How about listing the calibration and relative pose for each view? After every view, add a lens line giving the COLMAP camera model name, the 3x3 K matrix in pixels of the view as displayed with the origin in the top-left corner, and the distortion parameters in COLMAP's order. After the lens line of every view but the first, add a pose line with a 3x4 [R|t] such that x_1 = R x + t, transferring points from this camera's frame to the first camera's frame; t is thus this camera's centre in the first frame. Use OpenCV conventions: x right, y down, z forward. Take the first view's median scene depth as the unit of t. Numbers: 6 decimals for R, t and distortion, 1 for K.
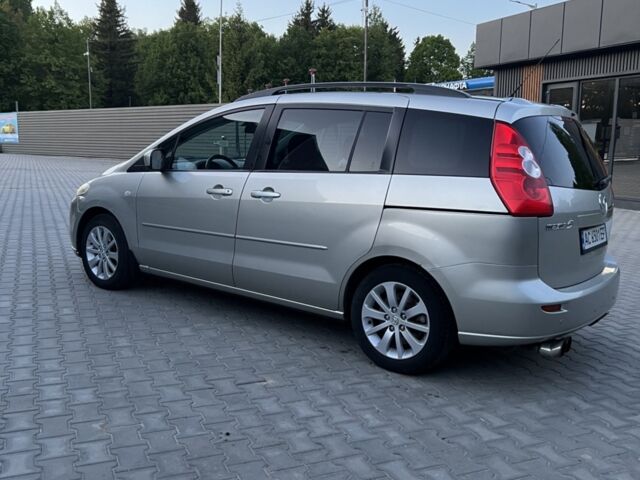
lens RADIAL K [[660.6, 0, 311.3], [0, 660.6, 252.8], [0, 0, 1]] dist [0.015690, -0.016000]
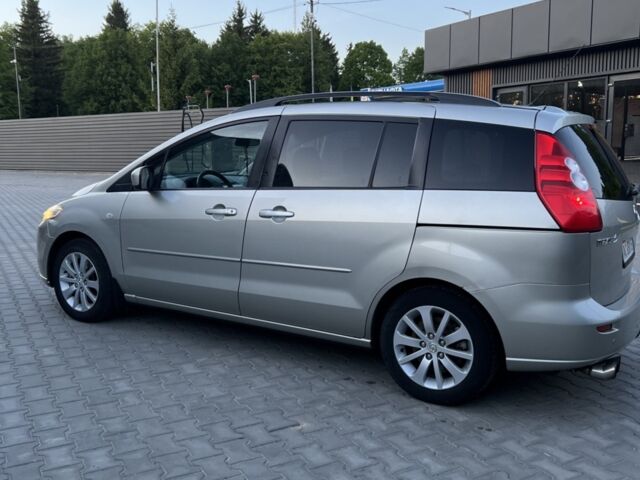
lens RADIAL K [[663.8, 0, 320.0], [0, 663.8, 240.0], [0, 0, 1]] dist [0.003680, 0.004928]
pose [[0.993206, -0.036345, 0.110550, -0.107382], [0.039296, 0.998924, -0.024626, -0.026329], [-0.109536, 0.028802, 0.993565, 0.079078]]
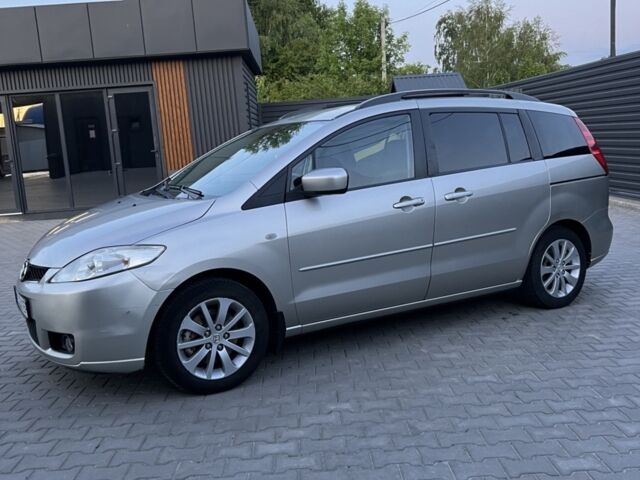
lens RADIAL K [[663.8, 0, 320.0], [0, 663.8, 240.0], [0, 0, 1]] dist [0.003680, 0.004928]
pose [[0.351969, -0.184015, 0.917745, -1.062095], [0.227108, 0.967975, 0.106988, -0.173171], [-0.908042, 0.170771, 0.382488, 0.778901]]
